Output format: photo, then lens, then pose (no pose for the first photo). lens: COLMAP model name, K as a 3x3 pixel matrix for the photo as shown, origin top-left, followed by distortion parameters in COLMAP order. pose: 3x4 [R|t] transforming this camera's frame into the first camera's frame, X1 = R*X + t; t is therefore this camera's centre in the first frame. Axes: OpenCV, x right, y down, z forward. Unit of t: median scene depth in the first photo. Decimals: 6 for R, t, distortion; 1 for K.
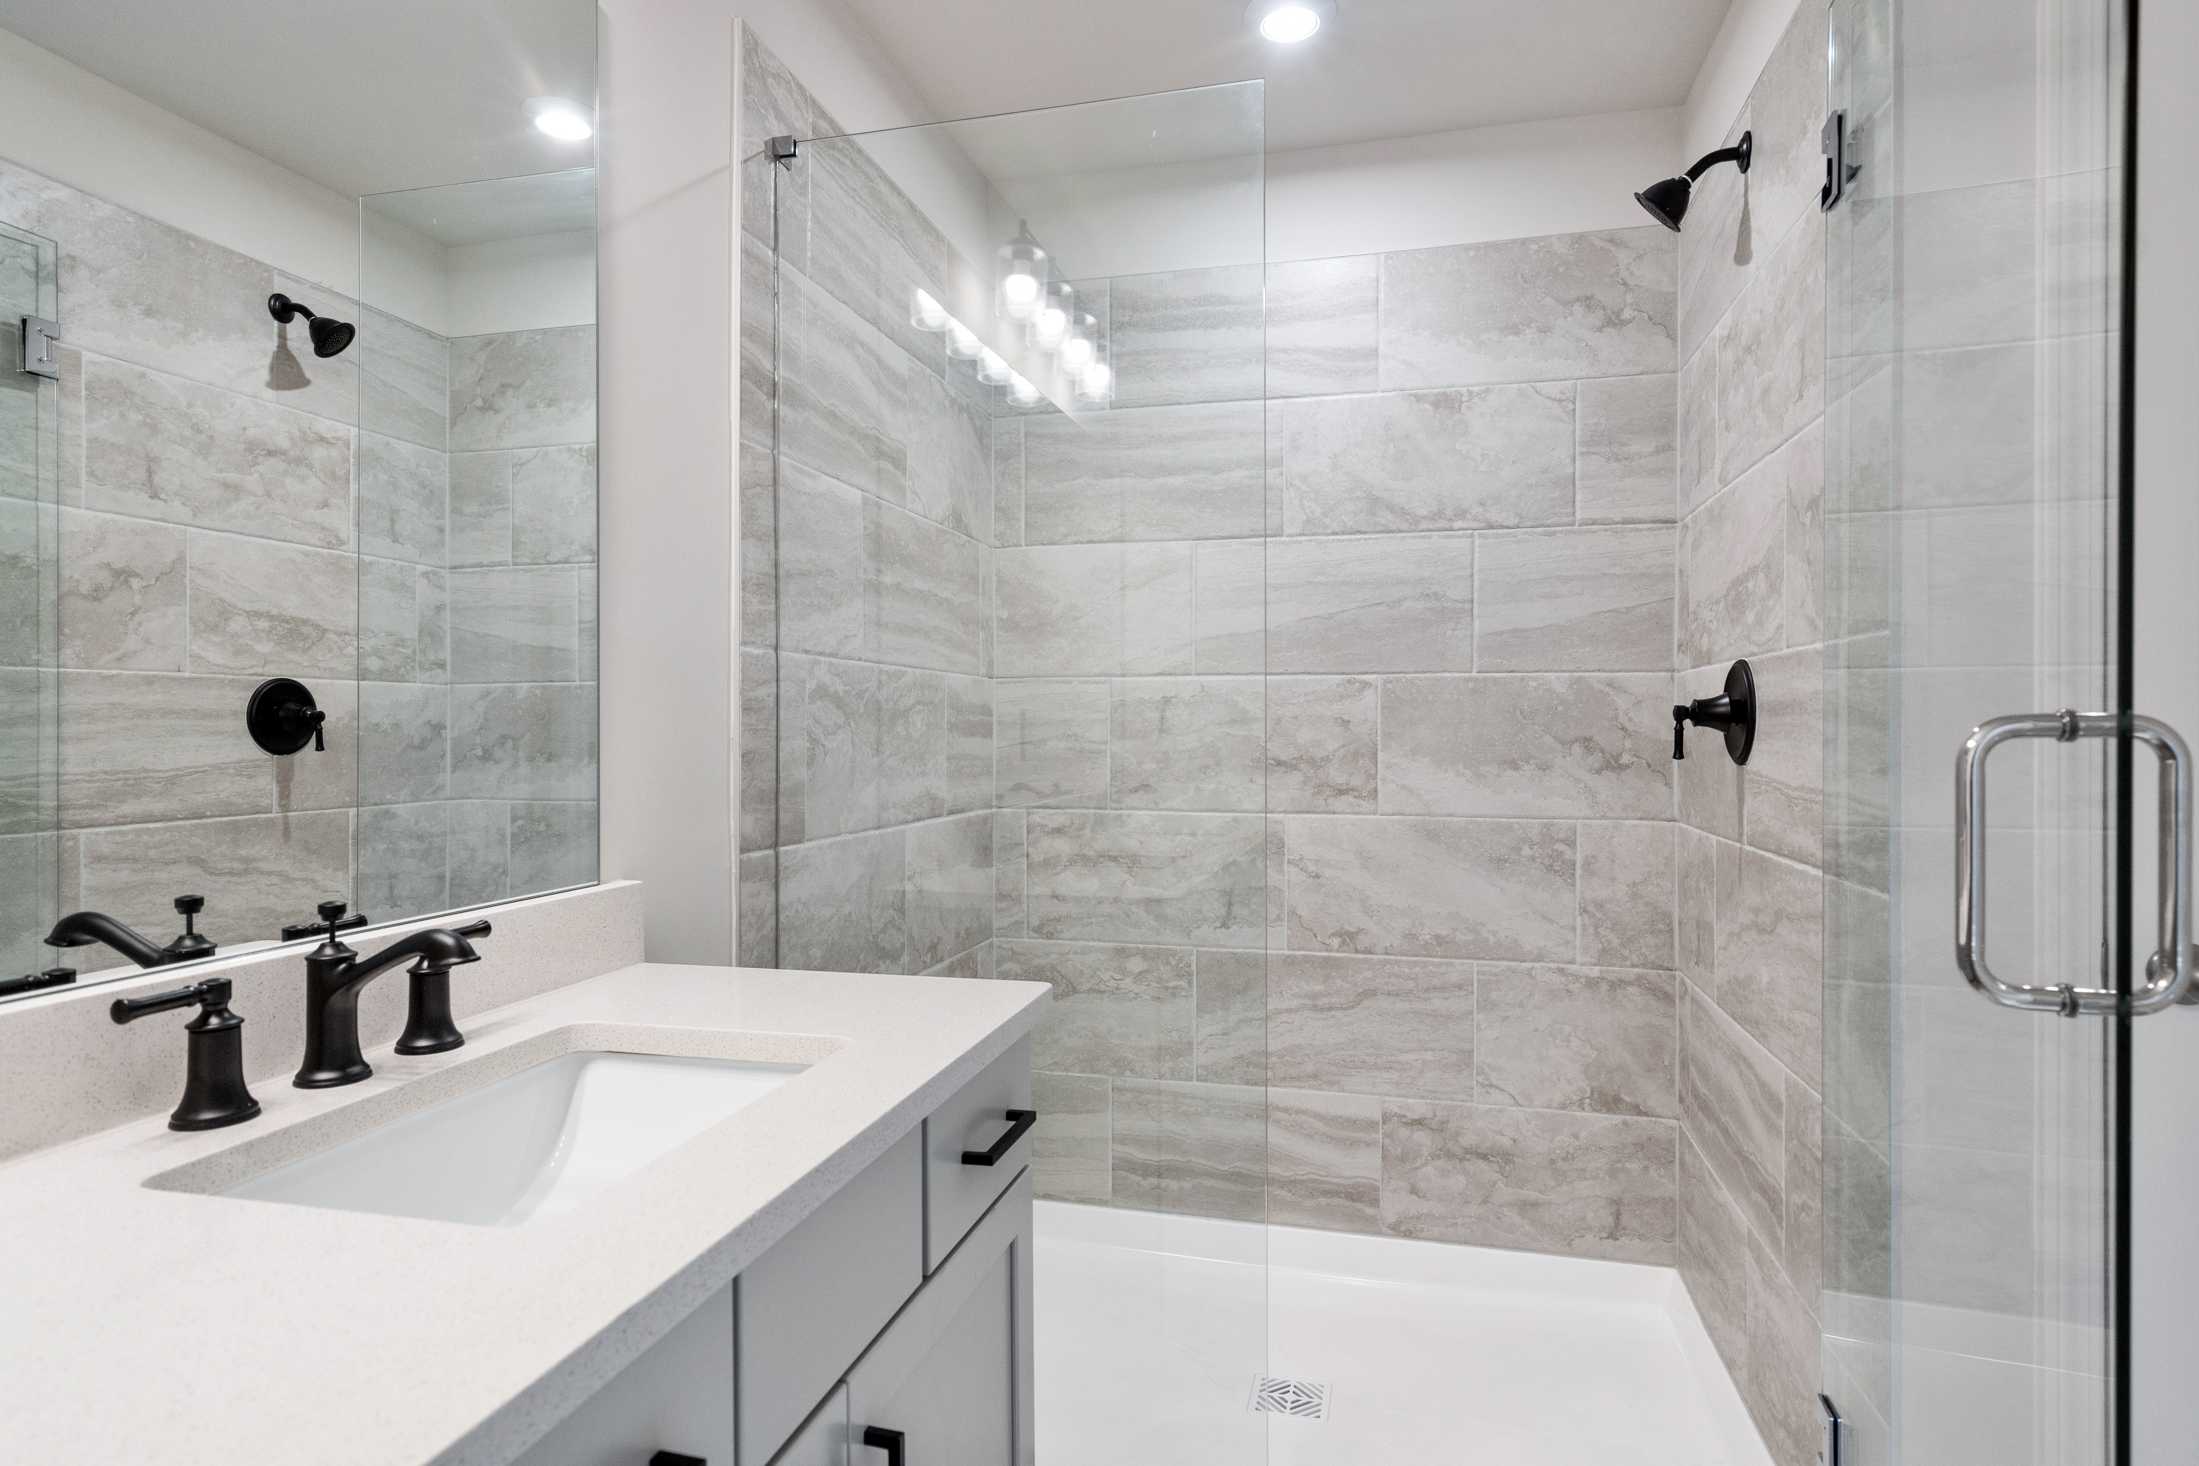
lens RADIAL K [[1247.1, 0, 1128.7], [0, 1247.1, 735.0], [0, 0, 1]] dist [0.000453, -0.000957]
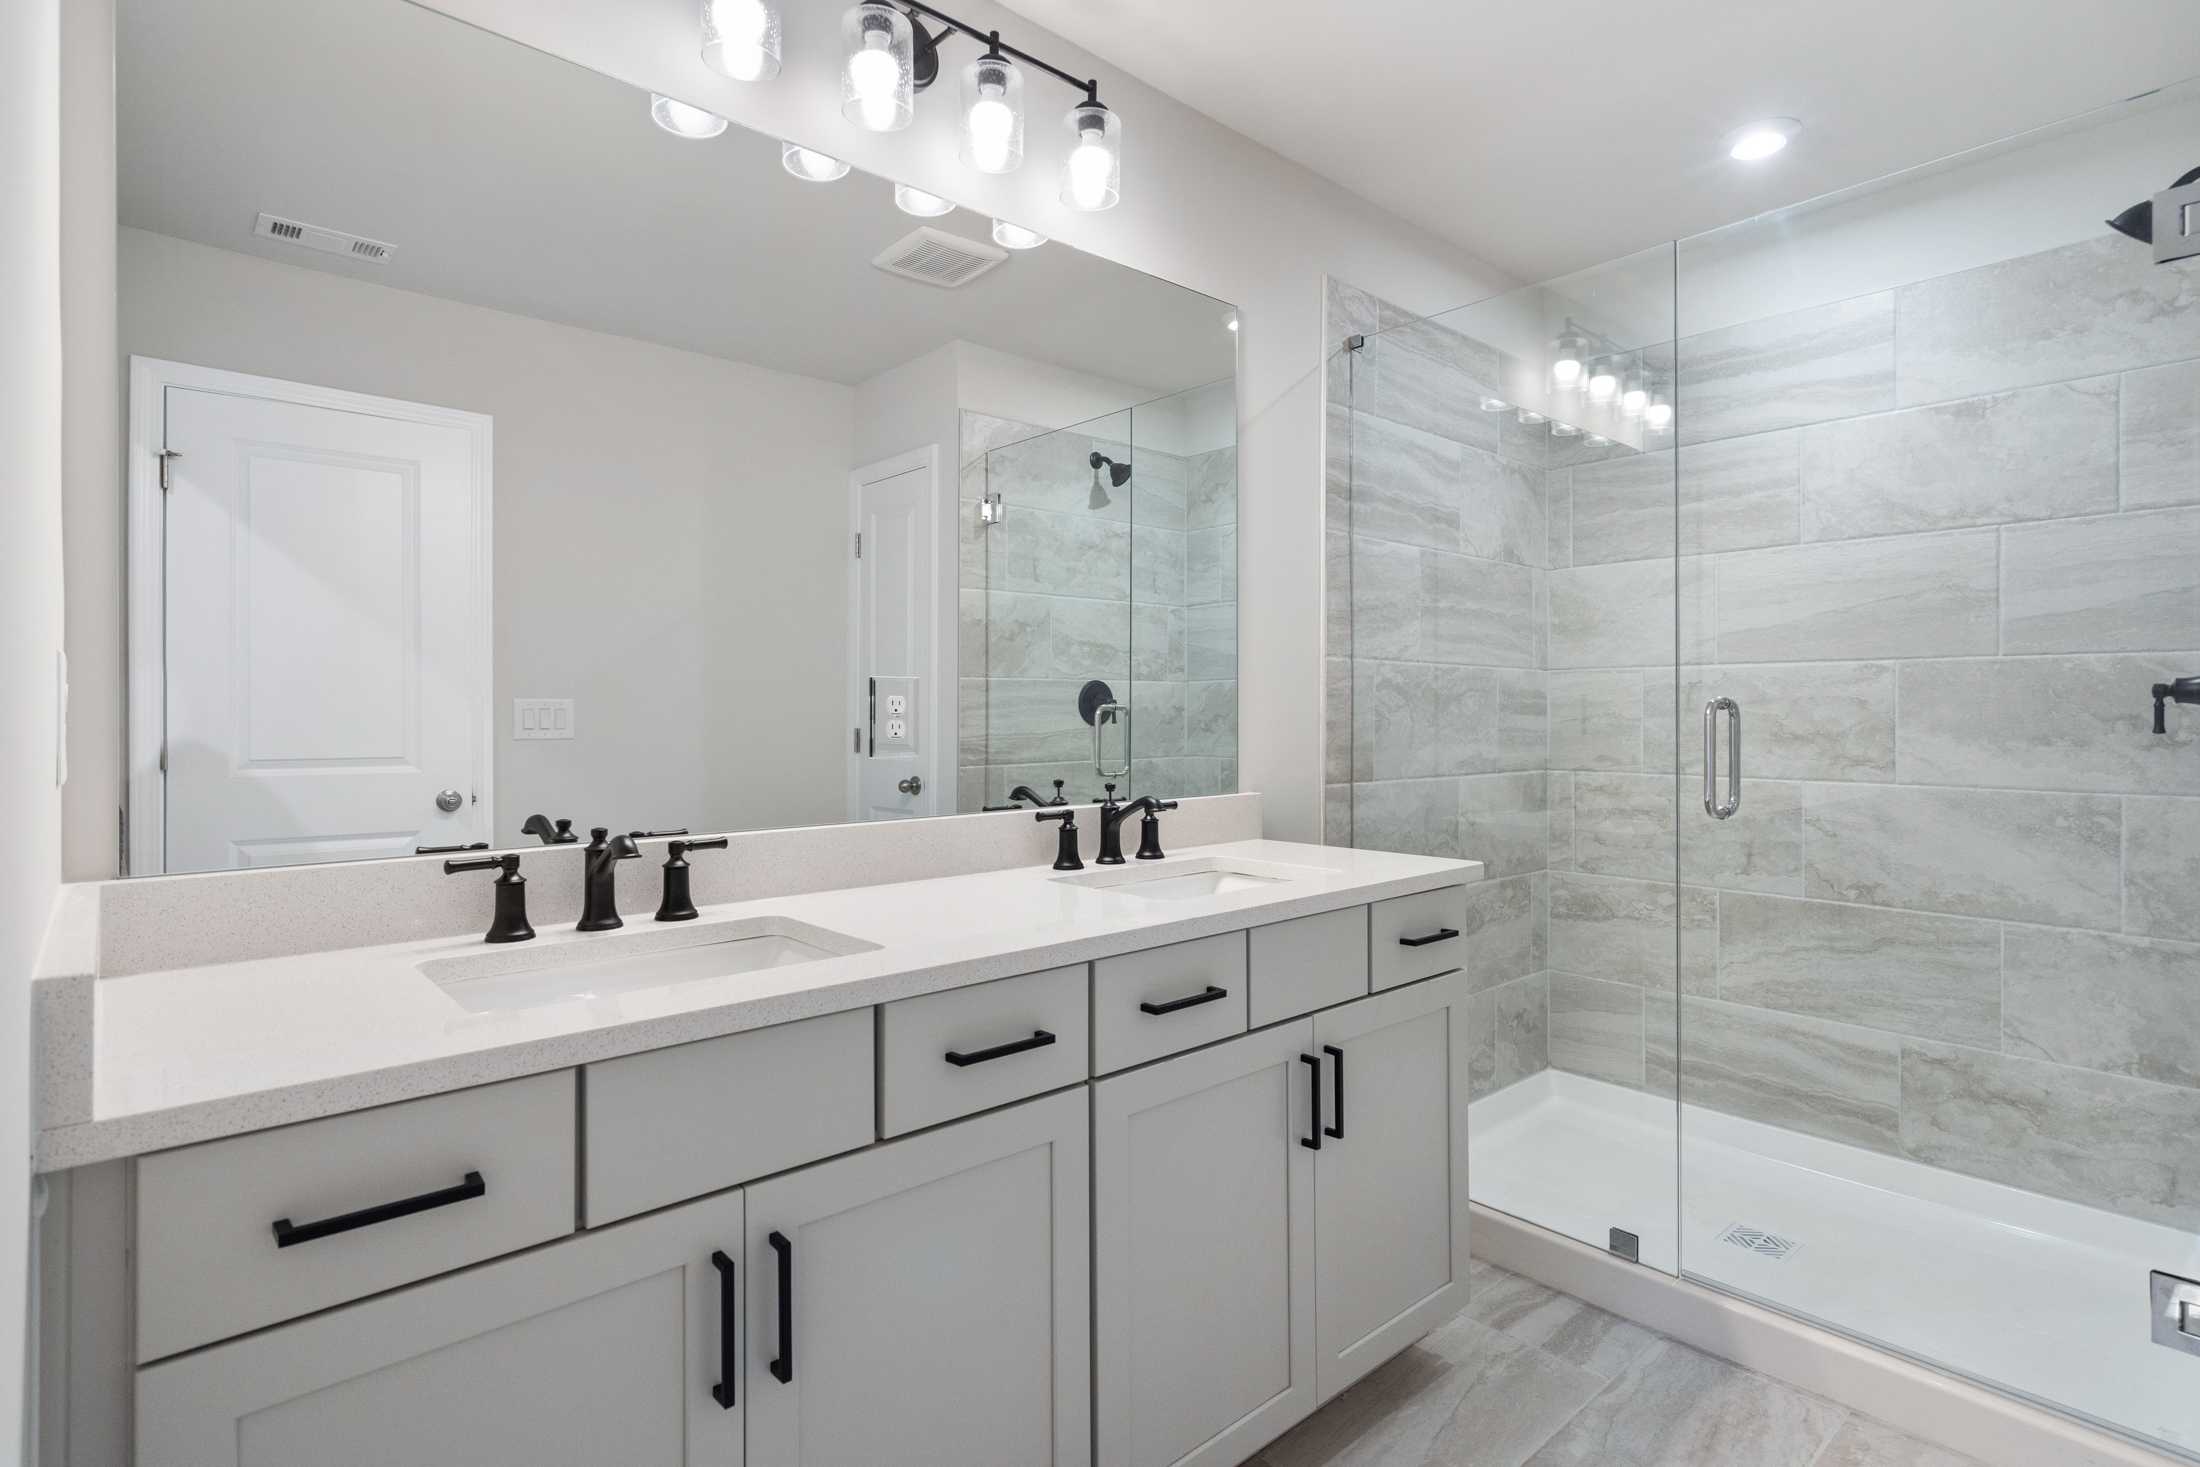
lens RADIAL K [[1104.4, 0, 1086.8], [0, 1104.4, 721.2], [0, 0, 1]] dist [0.002352, -0.000982]
pose [[0.821091, 0.003277, -0.570788, 0.173473], [-0.002614, 0.999995, 0.001980, 0.007346], [0.570792, -0.000134, 0.821095, -0.247073]]
